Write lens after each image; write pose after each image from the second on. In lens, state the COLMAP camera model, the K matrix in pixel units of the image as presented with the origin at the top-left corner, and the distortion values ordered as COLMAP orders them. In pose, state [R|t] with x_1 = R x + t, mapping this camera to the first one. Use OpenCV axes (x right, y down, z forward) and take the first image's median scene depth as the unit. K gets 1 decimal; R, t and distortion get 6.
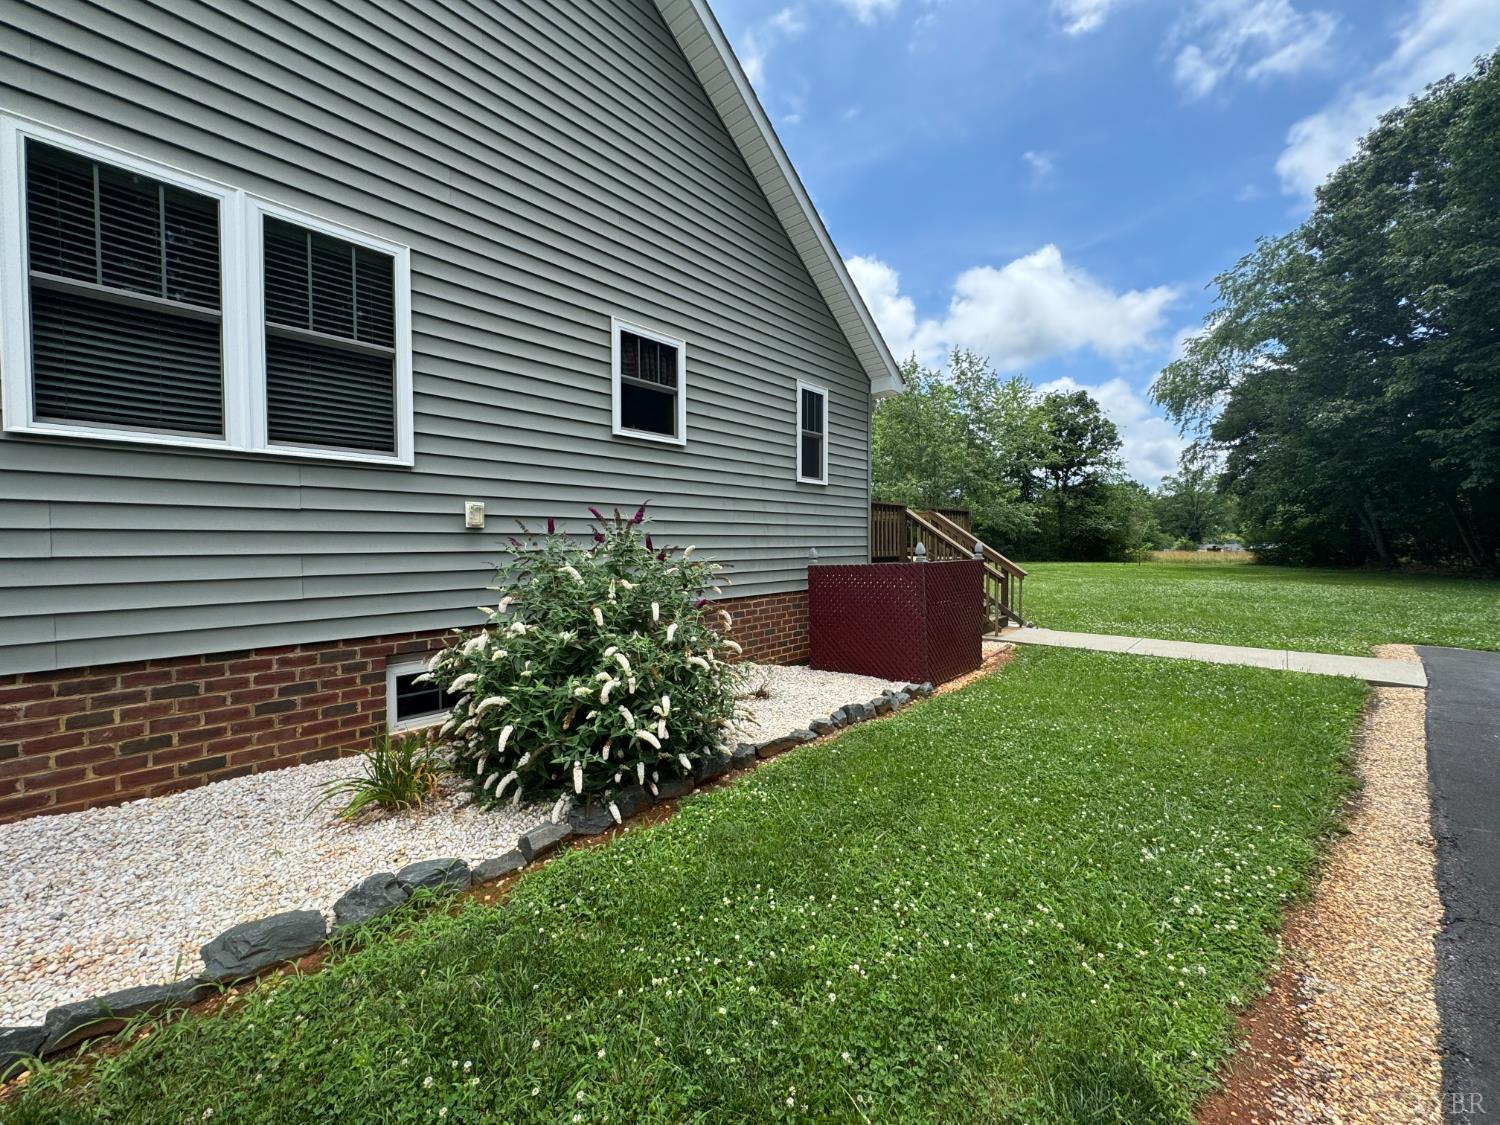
lens RADIAL K [[597.7, 0, 750.0], [0, 597.7, 562.5], [0, 0, 1]] dist [0.000413, 0.000163]
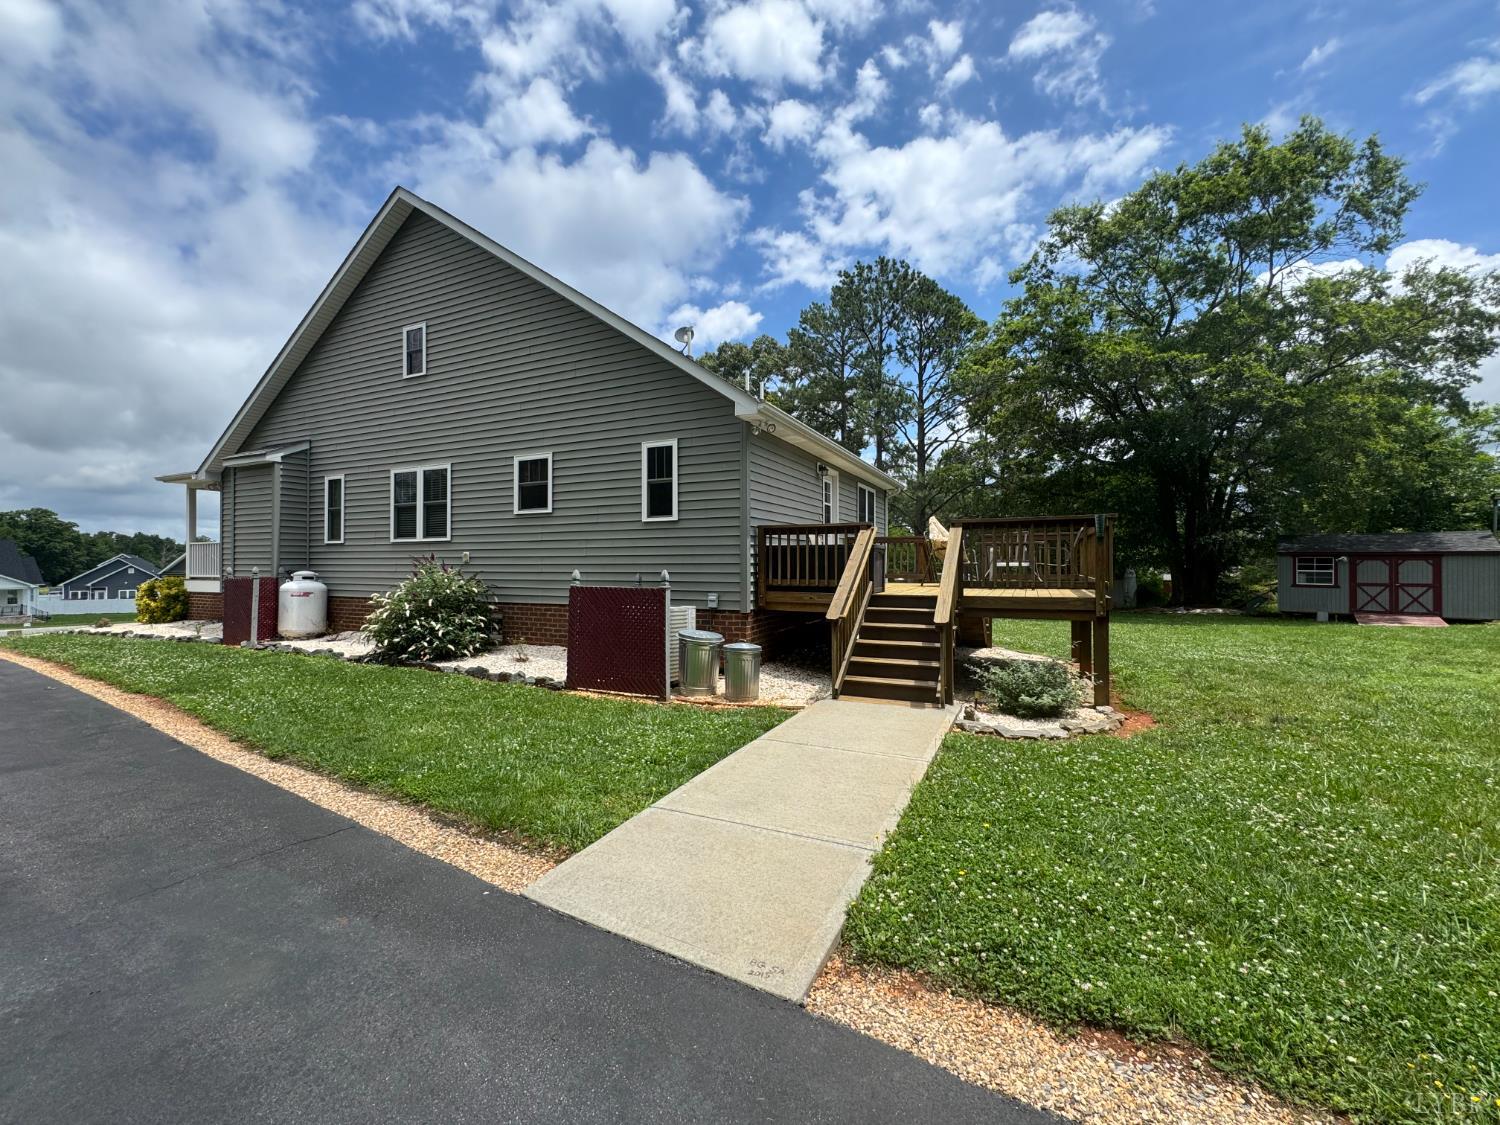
lens RADIAL K [[597.7, 0, 750.0], [0, 597.7, 562.5], [0, 0, 1]] dist [0.000413, 0.000163]
pose [[0.293526, 0.004467, -0.955941, 1.795704], [-0.025455, 0.999671, -0.003145, -0.064260], [0.955612, 0.025257, 0.293543, 1.100918]]
